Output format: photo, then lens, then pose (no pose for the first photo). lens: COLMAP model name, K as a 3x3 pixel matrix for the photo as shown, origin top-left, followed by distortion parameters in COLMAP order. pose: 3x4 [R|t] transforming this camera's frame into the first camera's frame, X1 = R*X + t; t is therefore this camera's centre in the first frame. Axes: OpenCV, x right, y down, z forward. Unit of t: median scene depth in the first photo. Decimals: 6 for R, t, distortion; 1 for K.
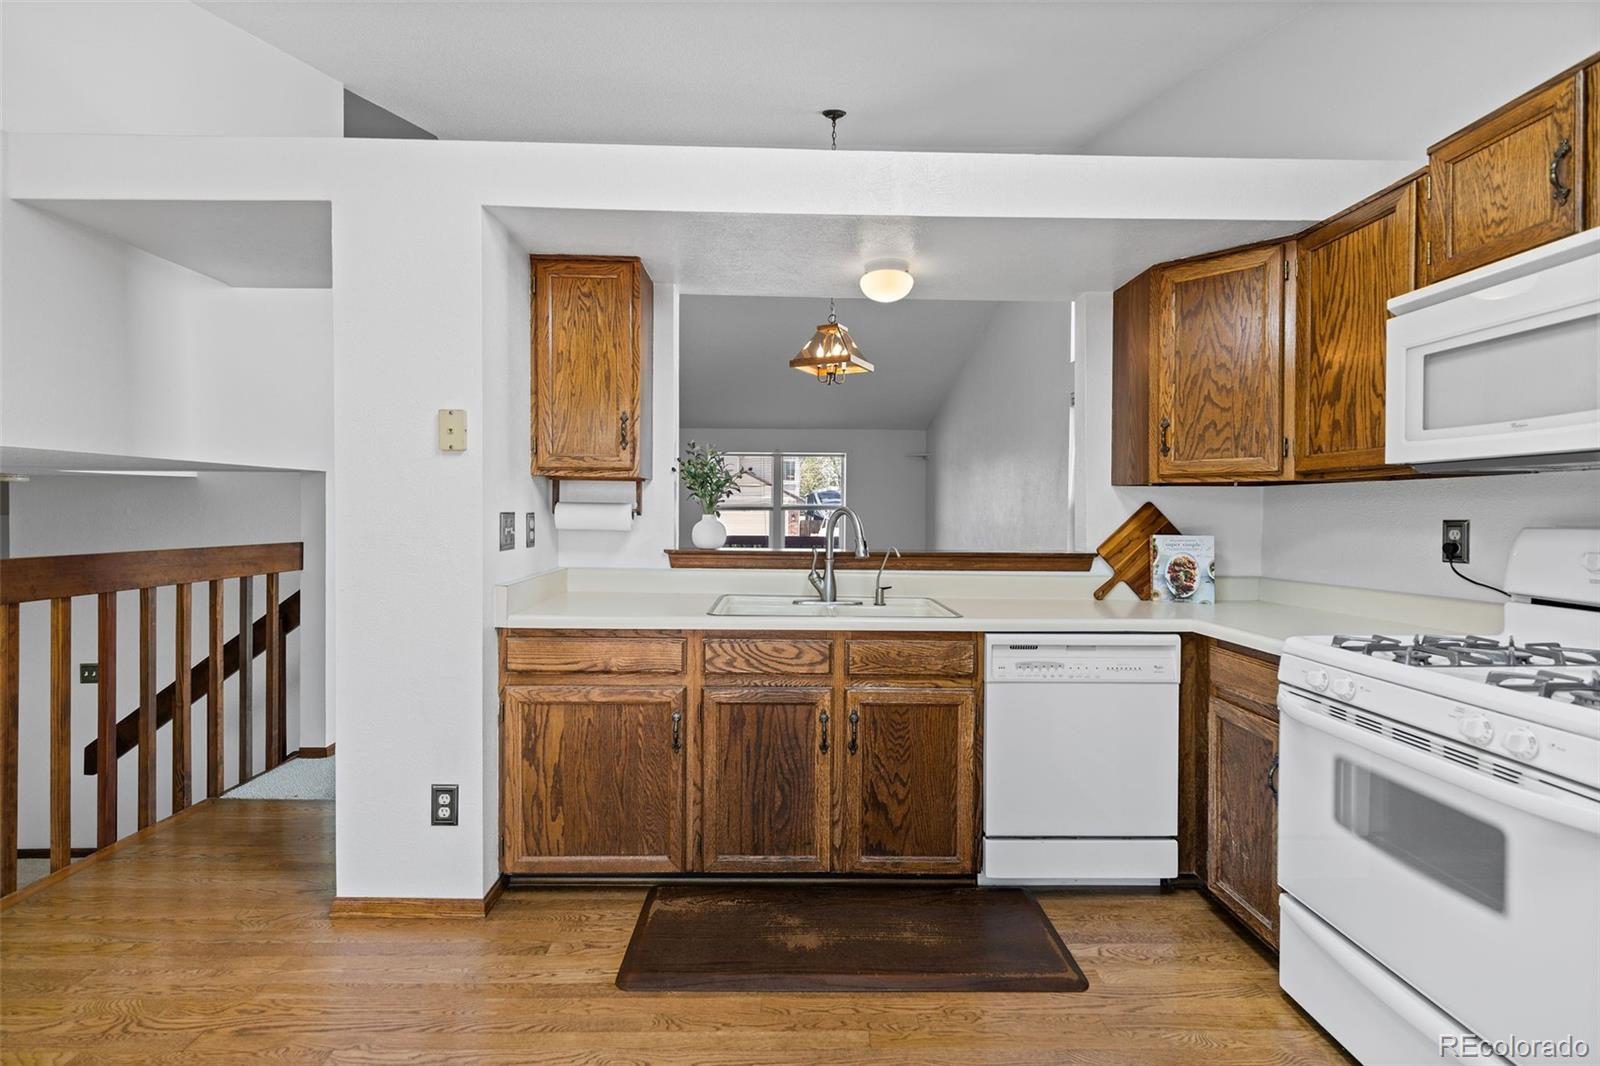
lens RADIAL K [[721.2, 0, 801.4], [0, 721.2, 526.5], [0, 0, 1]] dist [0.002760, -0.000684]
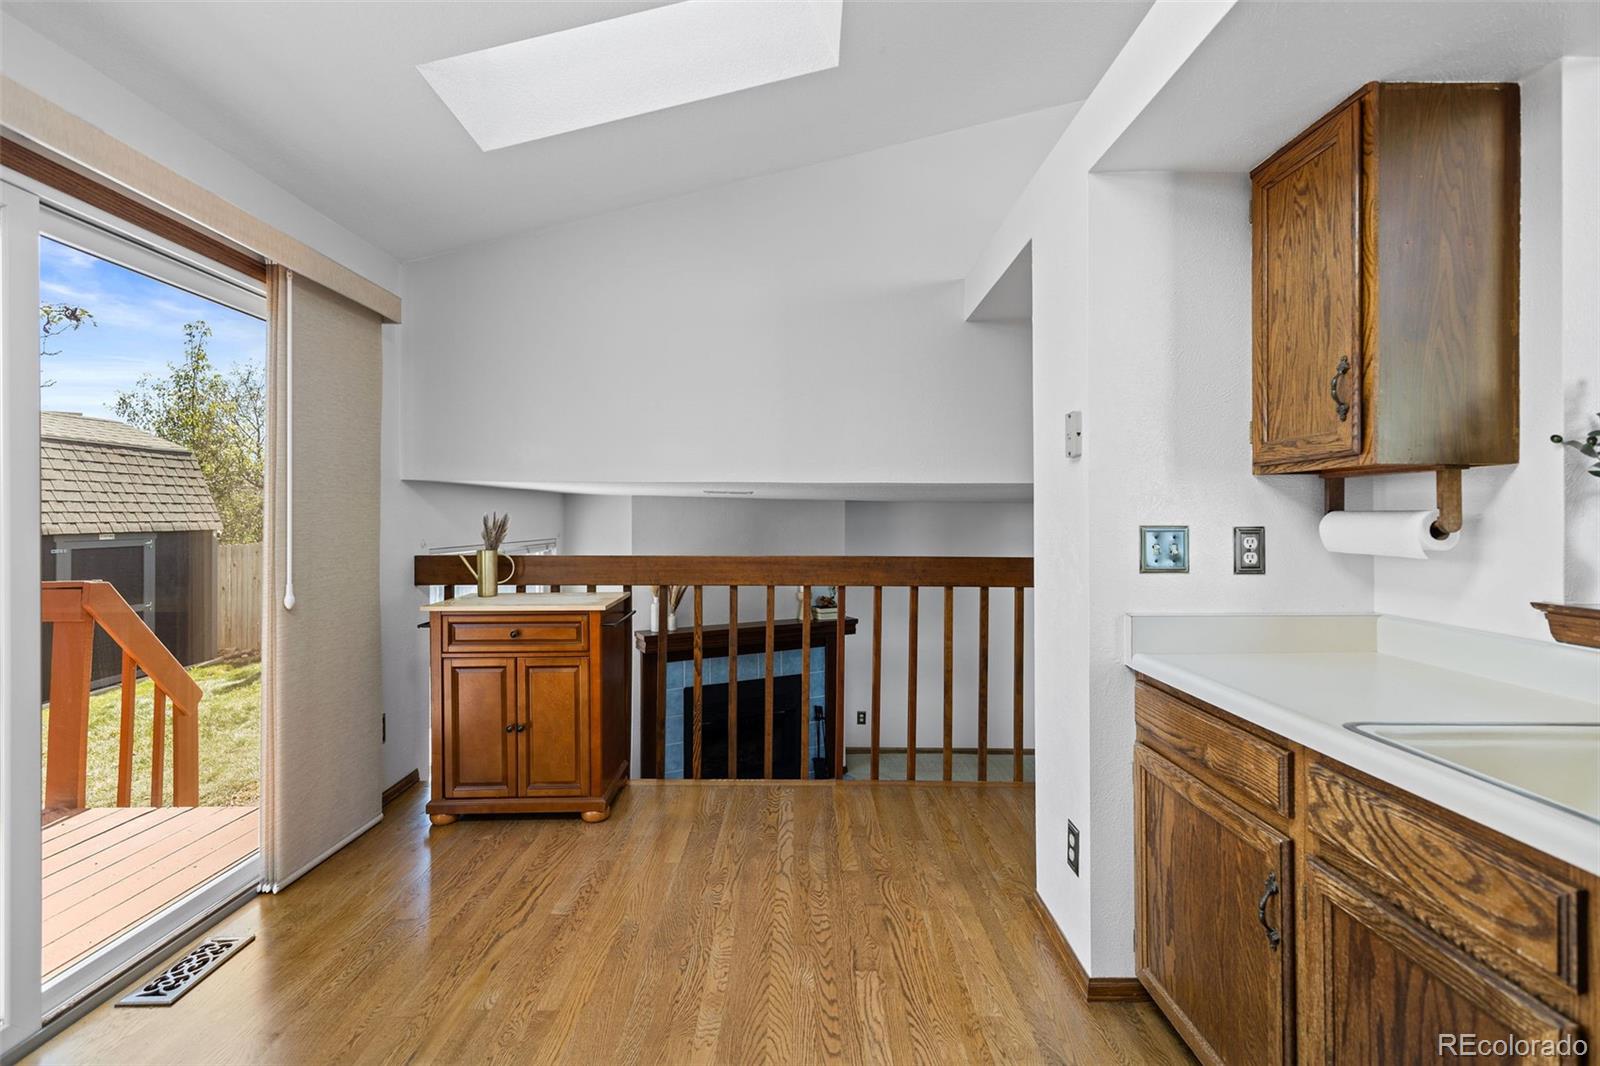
lens RADIAL K [[721.2, 0, 798.2], [0, 721.2, 527.2], [0, 0, 1]] dist [0.002760, -0.000684]
pose [[-0.025057, -0.001482, -0.999685, 0.402655], [-0.027522, 0.999621, -0.000792, -0.006437], [0.999307, 0.027494, -0.025088, 0.633087]]
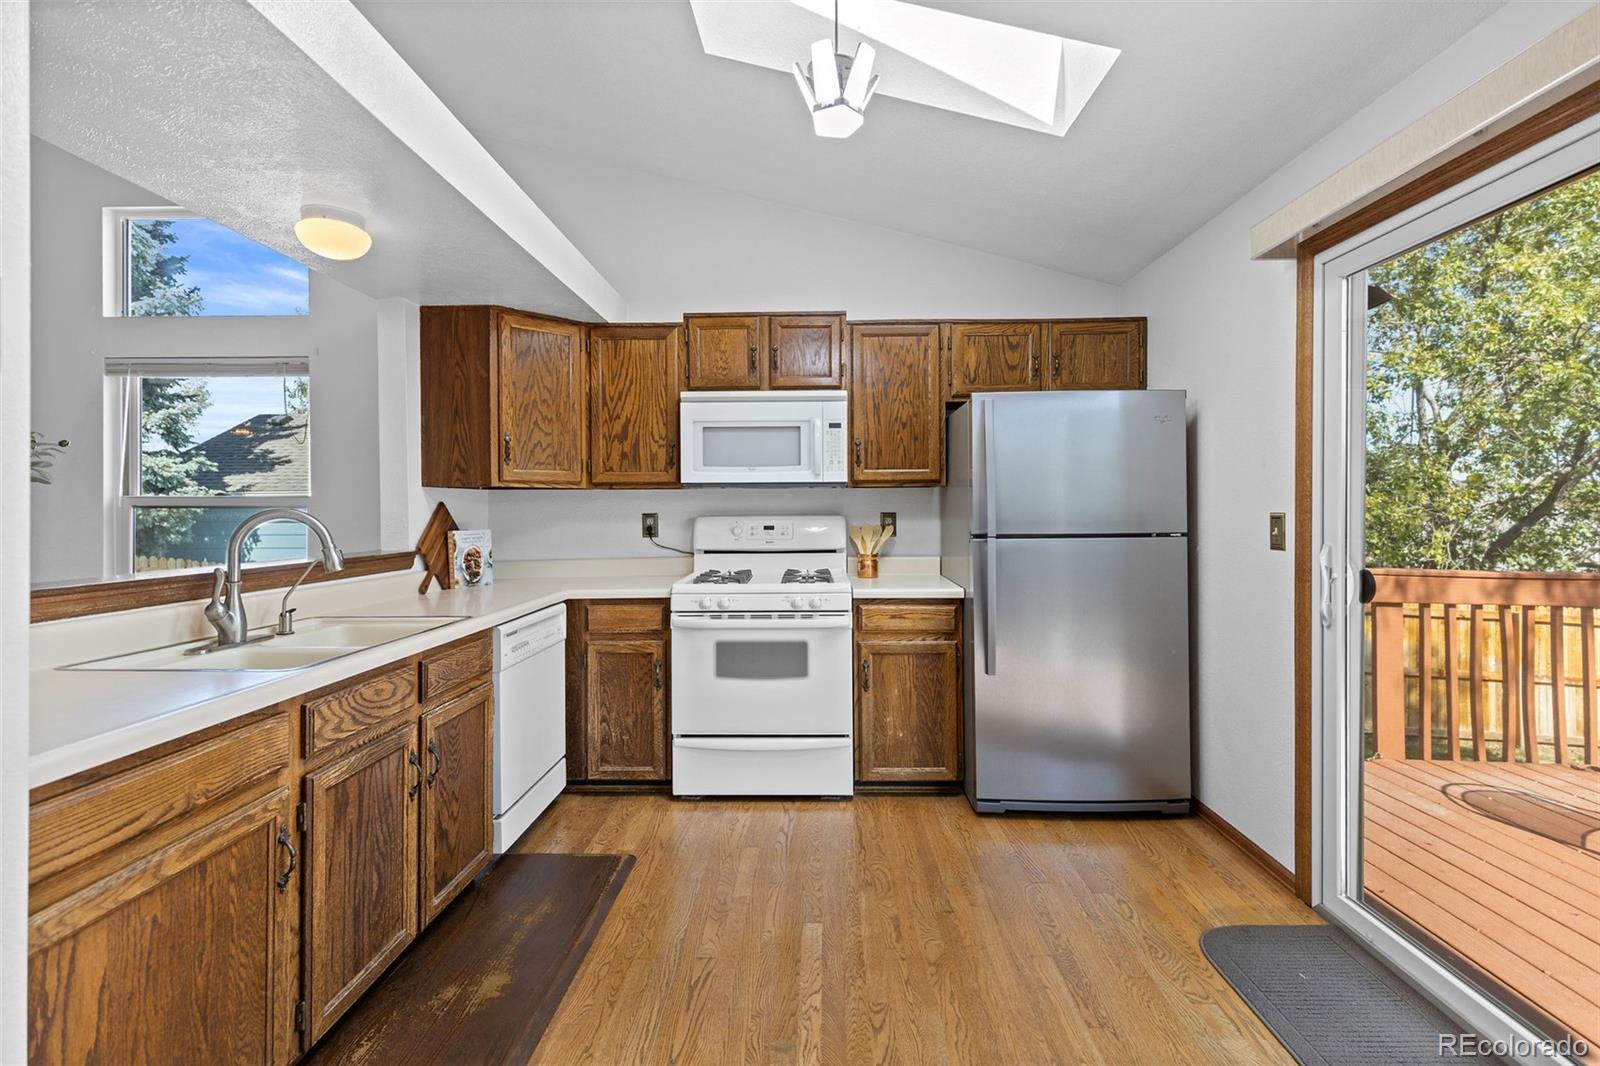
lens RADIAL K [[721.2, 0, 812.3], [0, 721.2, 520.0], [0, 0, 1]] dist [0.002760, -0.000684]
pose [[0.035794, -0.024217, 0.999066, -0.794074], [0.026747, 0.999371, 0.023266, -0.021230], [-0.999001, 0.025889, 0.036419, 0.495053]]
